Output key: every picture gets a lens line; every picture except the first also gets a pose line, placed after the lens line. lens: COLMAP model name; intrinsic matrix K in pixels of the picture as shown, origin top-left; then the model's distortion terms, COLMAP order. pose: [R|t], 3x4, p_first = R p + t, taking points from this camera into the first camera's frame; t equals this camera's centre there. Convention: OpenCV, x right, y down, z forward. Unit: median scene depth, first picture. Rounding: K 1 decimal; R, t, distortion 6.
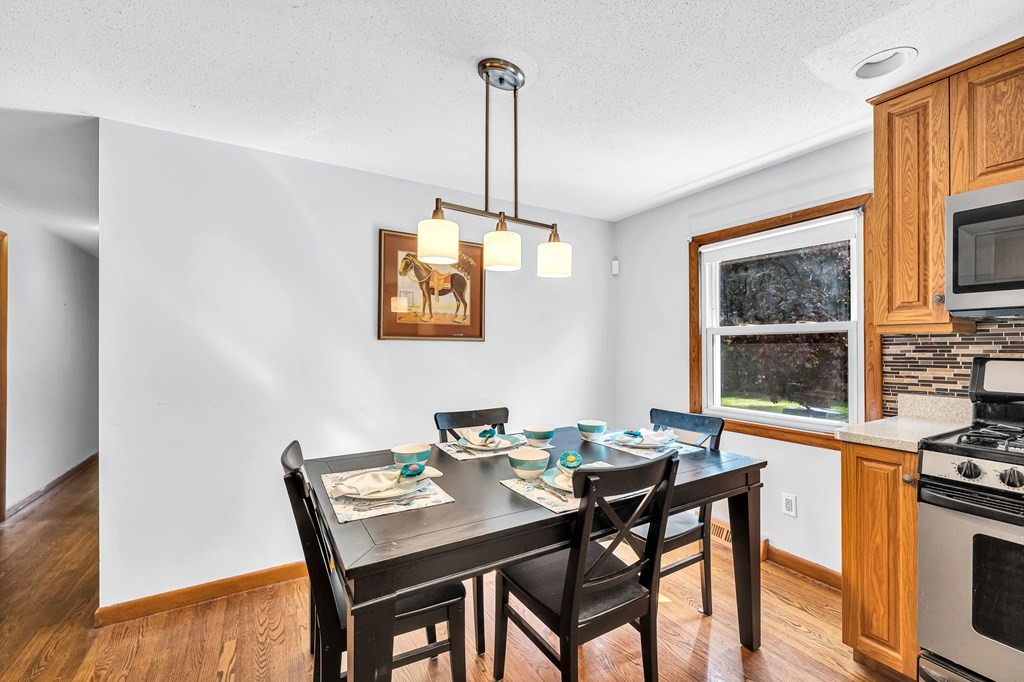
lens RADIAL K [[411.0, 0, 509.8], [0, 411.0, 344.7], [0, 0, 1]] dist [0.000606, -0.000020]
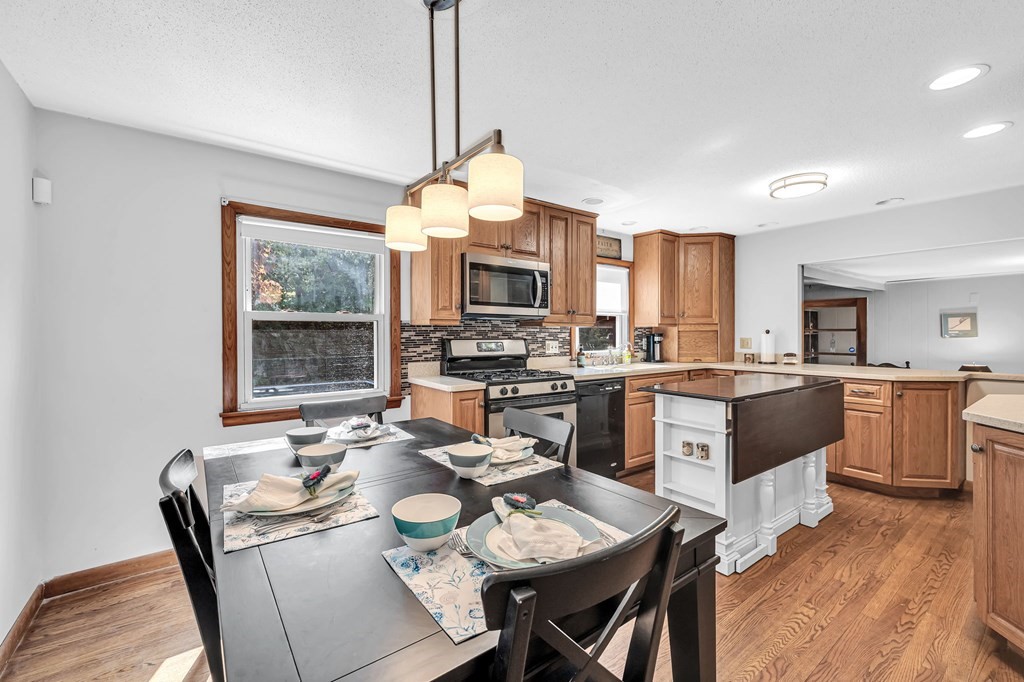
lens RADIAL K [[427.7, 0, 511.7], [0, 427.7, 335.3], [0, 0, 1]] dist [-0.000039, 0.000198]
pose [[-0.094680, -0.005040, 0.995495, -0.699109], [-0.003143, 0.999984, 0.004764, 0.005770], [-0.995503, -0.002678, -0.094694, 0.771463]]
